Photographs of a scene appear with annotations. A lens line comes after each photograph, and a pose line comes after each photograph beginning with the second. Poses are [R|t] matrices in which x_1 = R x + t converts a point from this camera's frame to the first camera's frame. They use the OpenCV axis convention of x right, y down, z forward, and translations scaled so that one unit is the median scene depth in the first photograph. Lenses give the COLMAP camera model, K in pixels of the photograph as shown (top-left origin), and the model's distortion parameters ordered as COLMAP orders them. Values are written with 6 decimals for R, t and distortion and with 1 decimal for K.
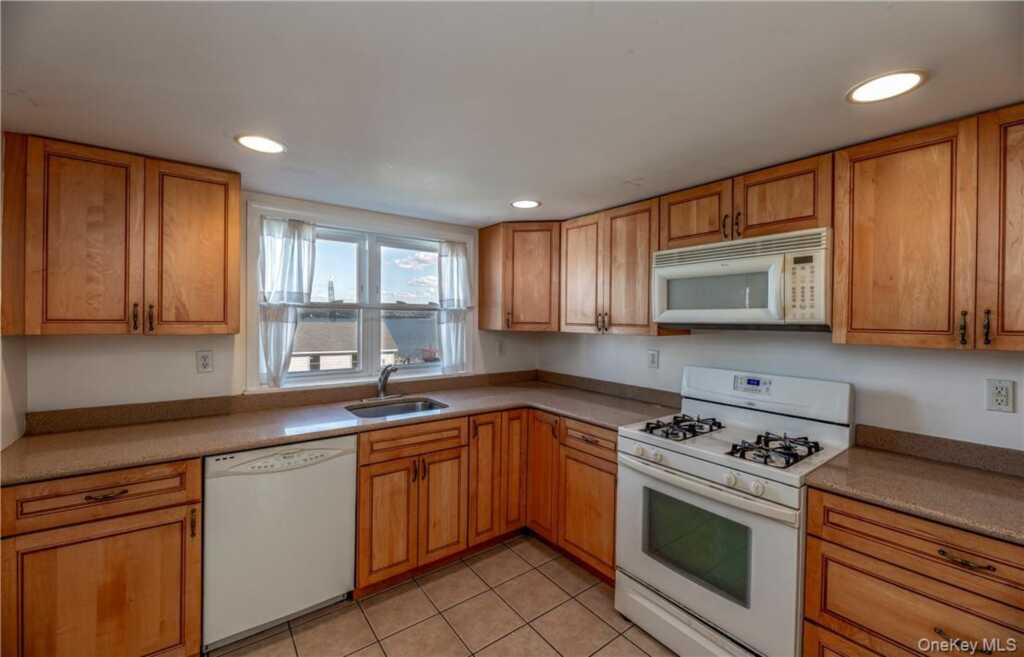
lens RADIAL K [[408.2, 0, 507.6], [0, 408.2, 321.6], [0, 0, 1]] dist [-0.001742, -0.000395]
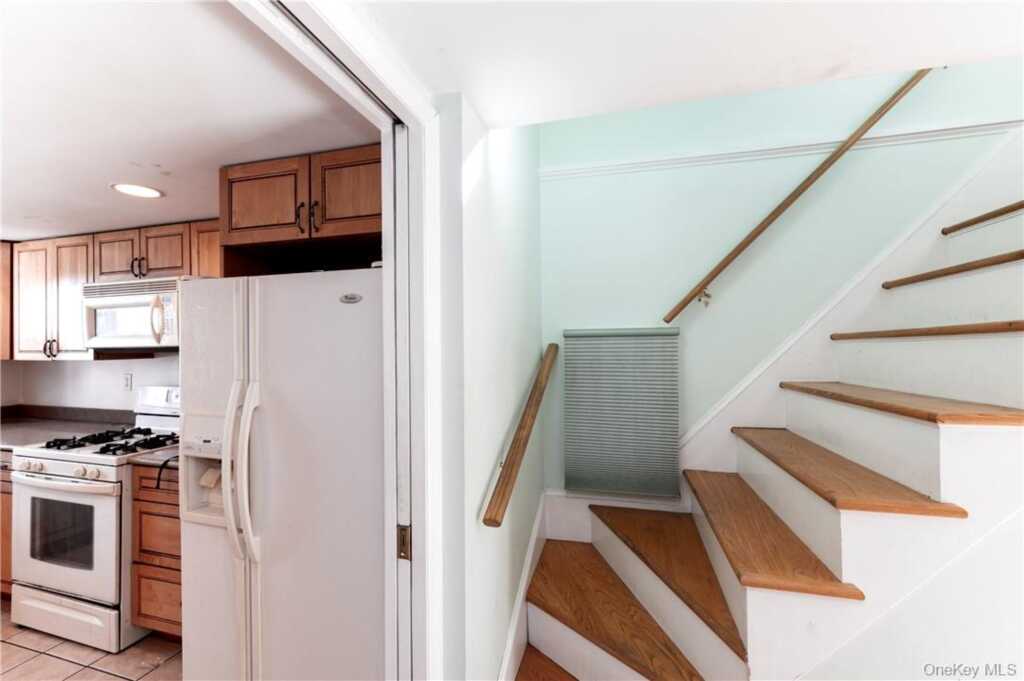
lens RADIAL K [[425.8, 0, 496.2], [0, 425.8, 344.5], [0, 0, 1]] dist [0.000205, 0.000103]
pose [[0.801428, -0.011515, 0.597980, 0.573494], [0.018083, 0.999824, -0.004982, 0.018911], [-0.597817, 0.014806, 0.801496, -0.589591]]
